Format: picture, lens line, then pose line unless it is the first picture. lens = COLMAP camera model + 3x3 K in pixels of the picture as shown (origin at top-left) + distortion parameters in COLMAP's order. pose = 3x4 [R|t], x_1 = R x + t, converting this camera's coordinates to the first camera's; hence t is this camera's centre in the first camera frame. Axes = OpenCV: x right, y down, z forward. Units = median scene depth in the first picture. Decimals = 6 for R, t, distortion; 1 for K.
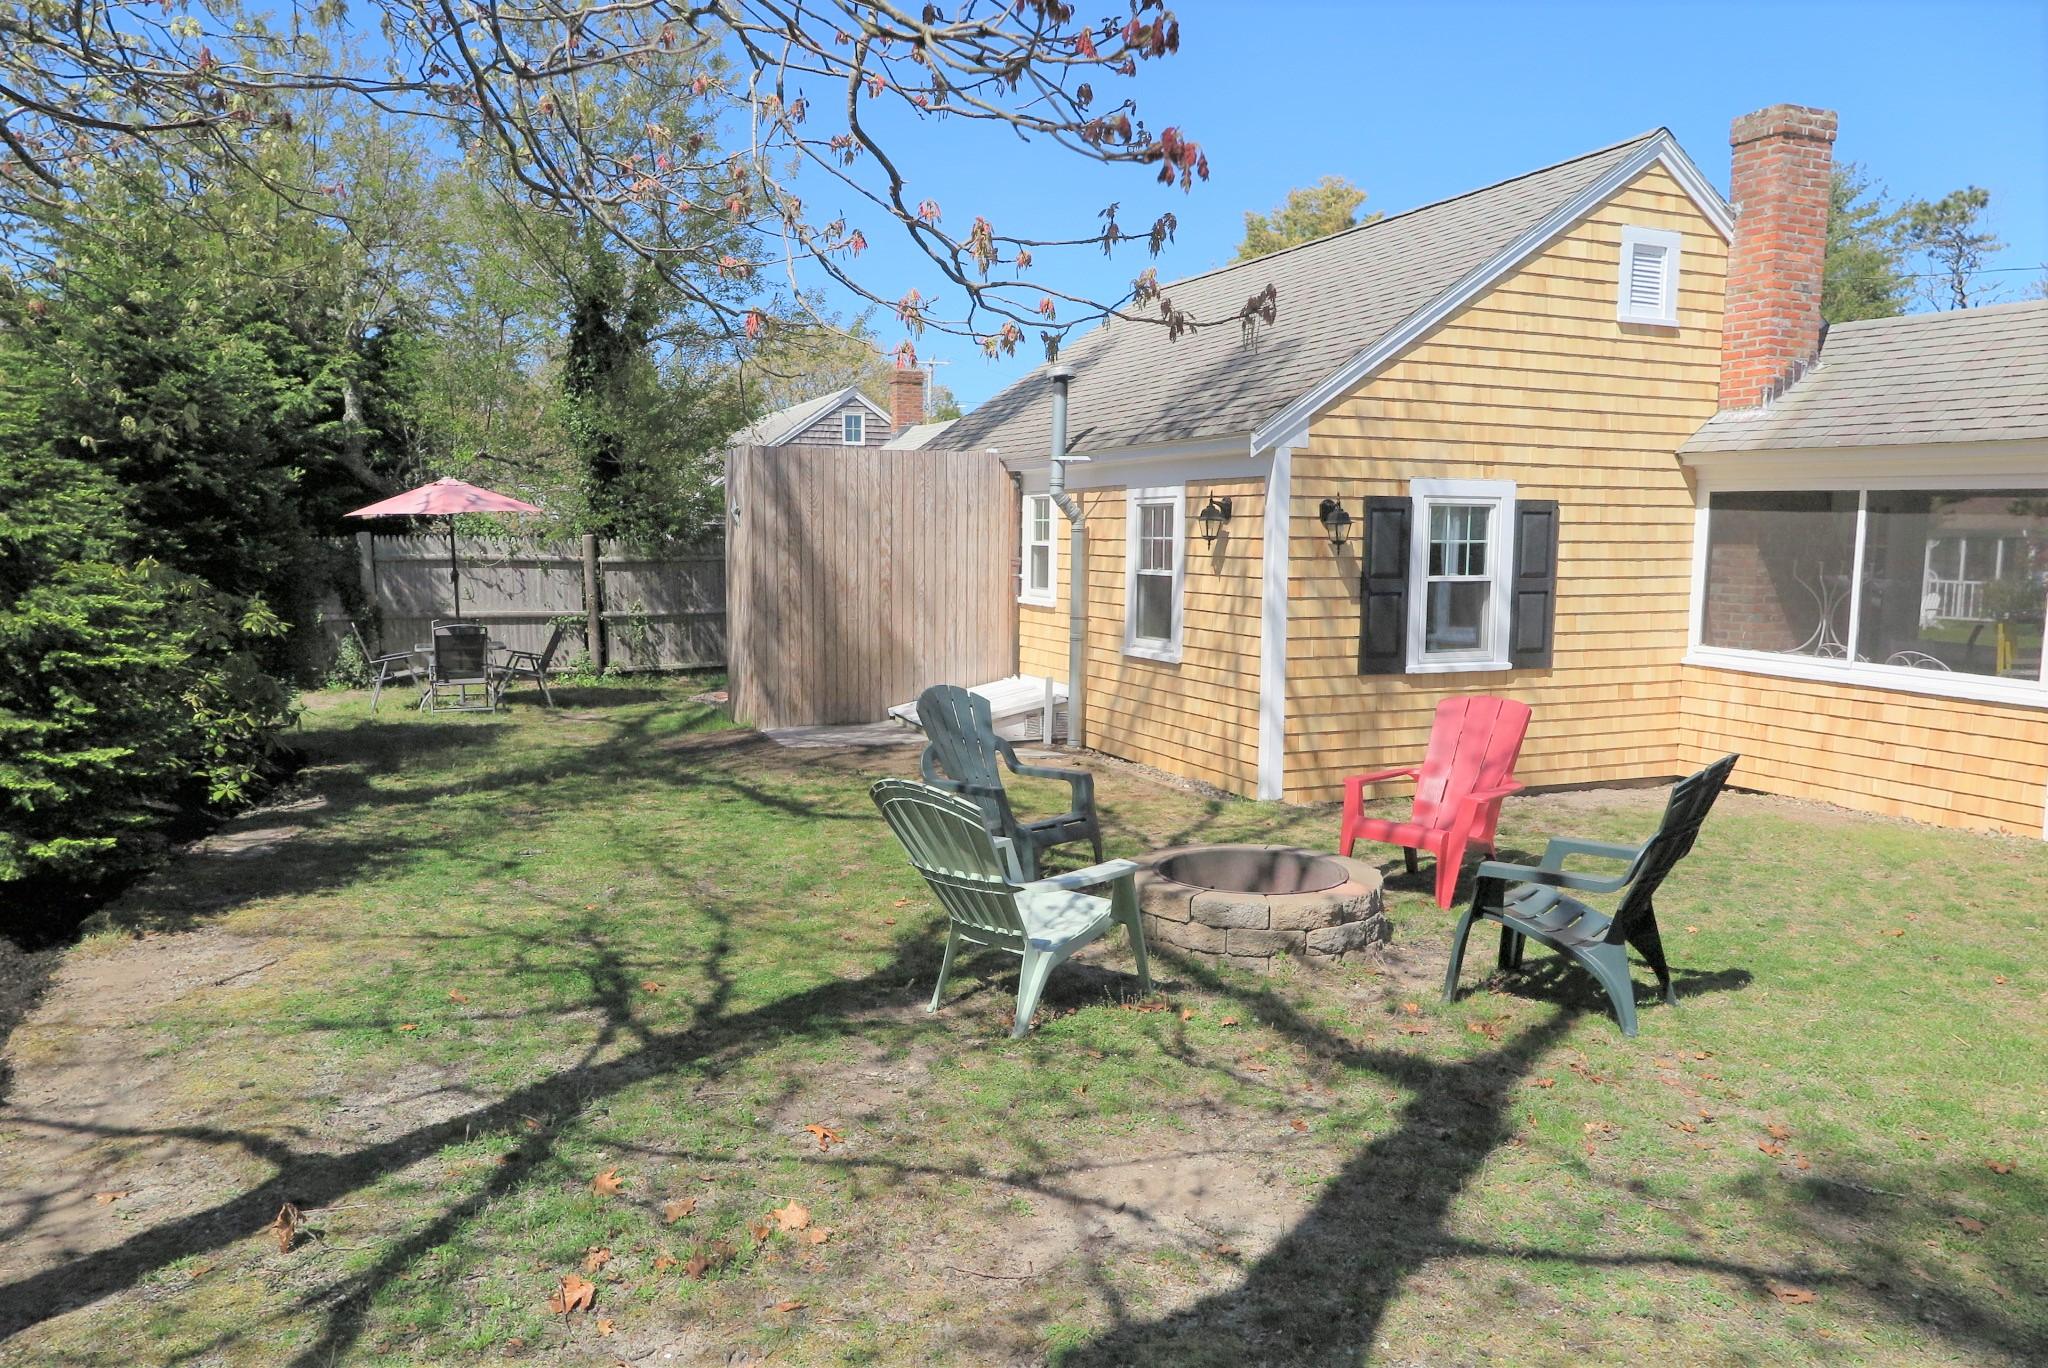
lens RADIAL K [[1412.3, 0, 1024.0], [0, 1412.3, 684.0], [0, 0, 1]] dist [-0.012073, 0.006132]
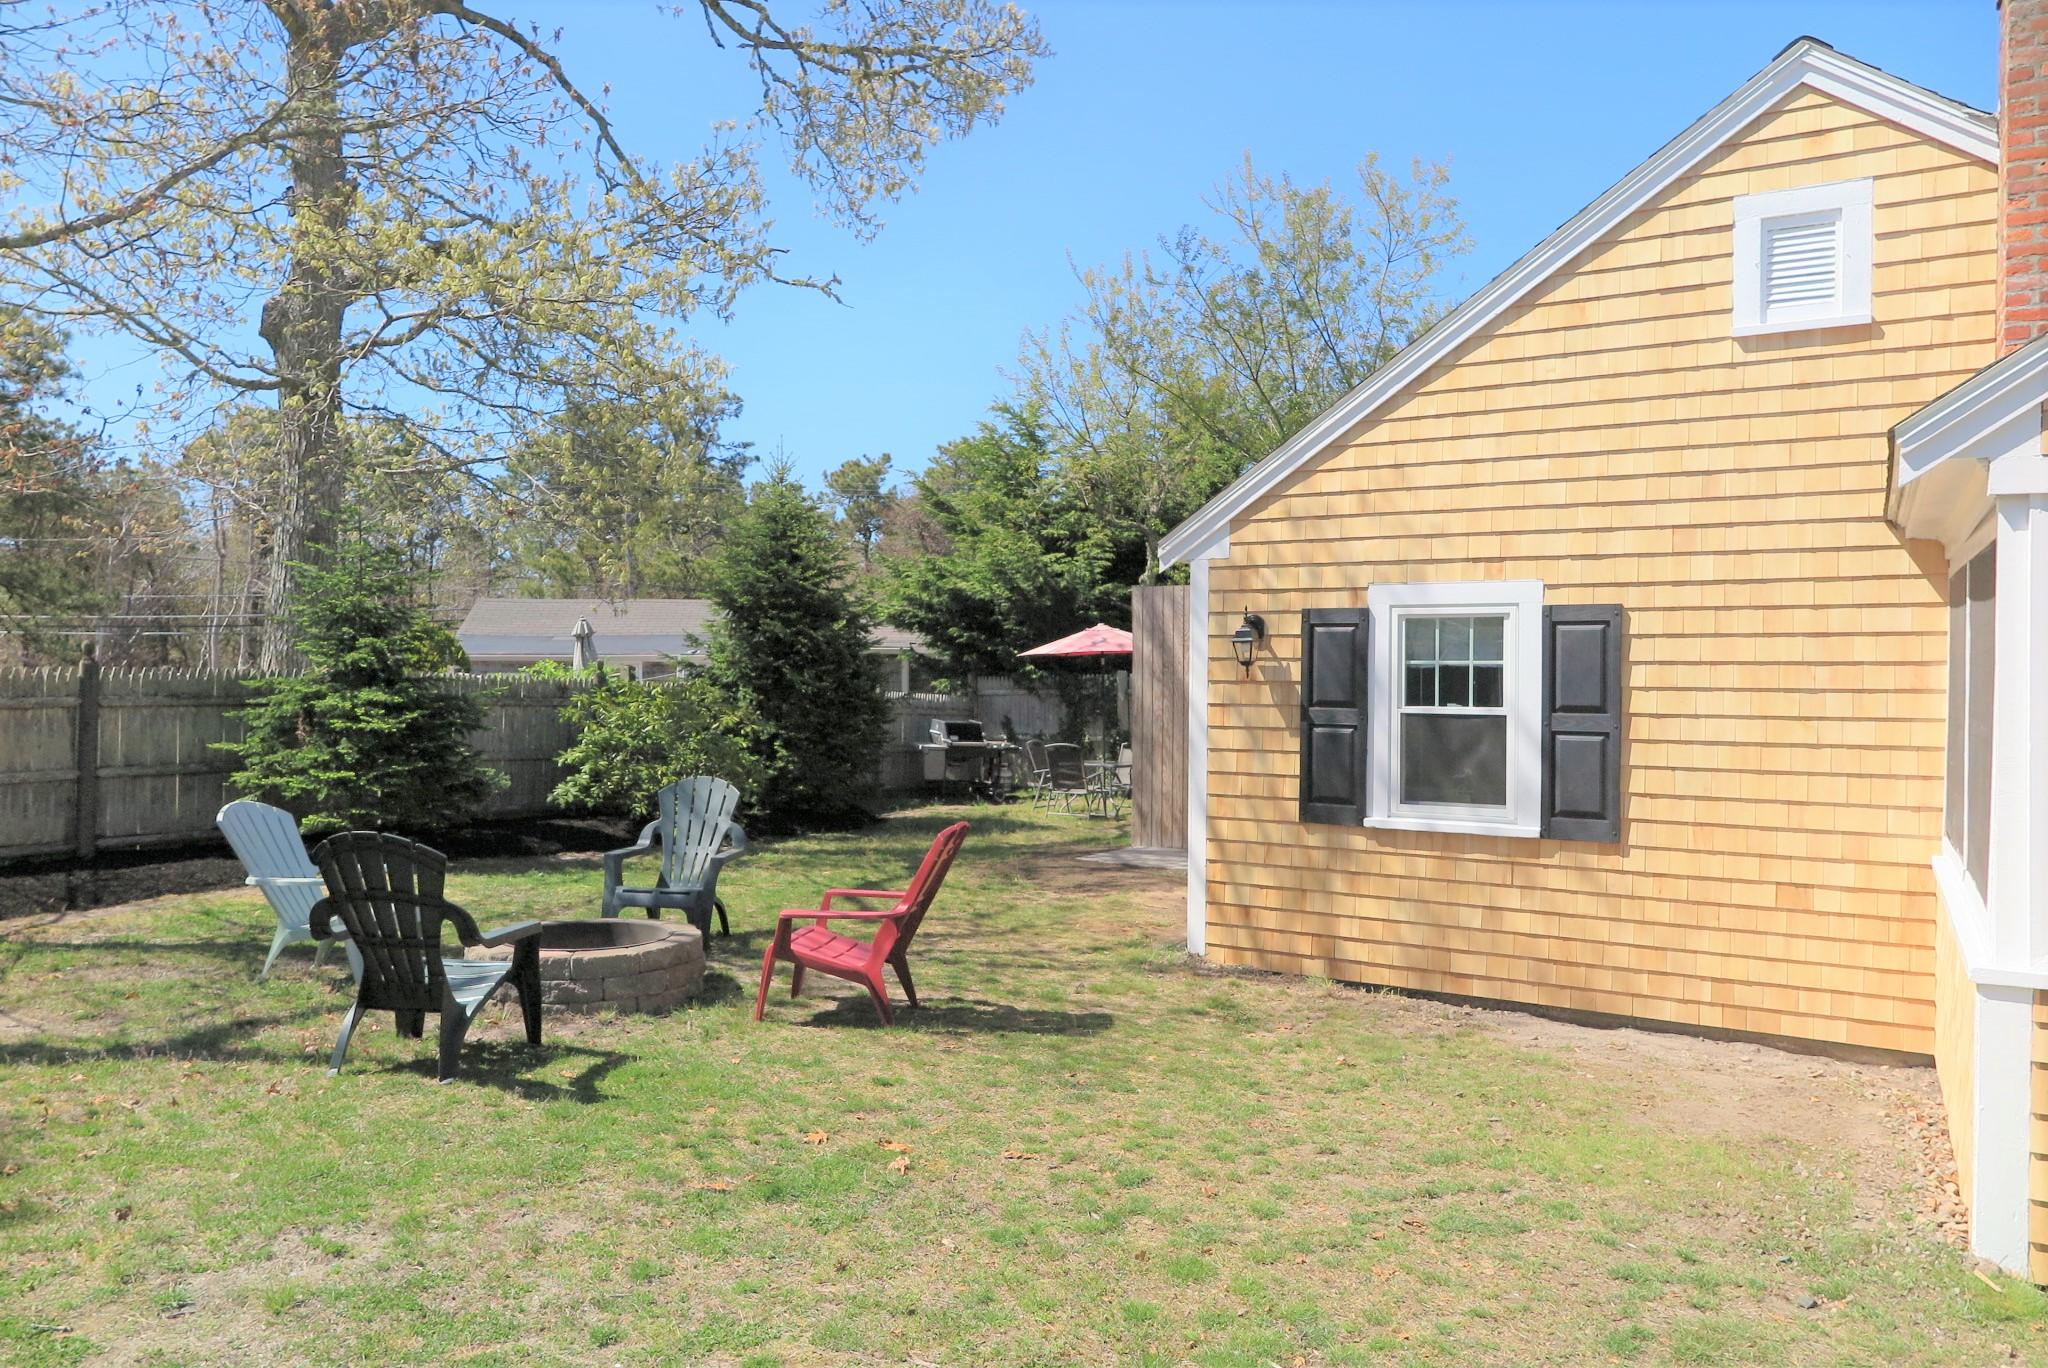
lens RADIAL K [[1412.3, 0, 1024.0], [0, 1412.3, 684.0], [0, 0, 1]] dist [-0.012073, 0.006132]
pose [[0.578195, 0.001409, -0.815897, 0.805137], [-0.093962, 0.993460, -0.064871, -0.017607], [0.810470, 0.114172, 0.574546, 0.370885]]
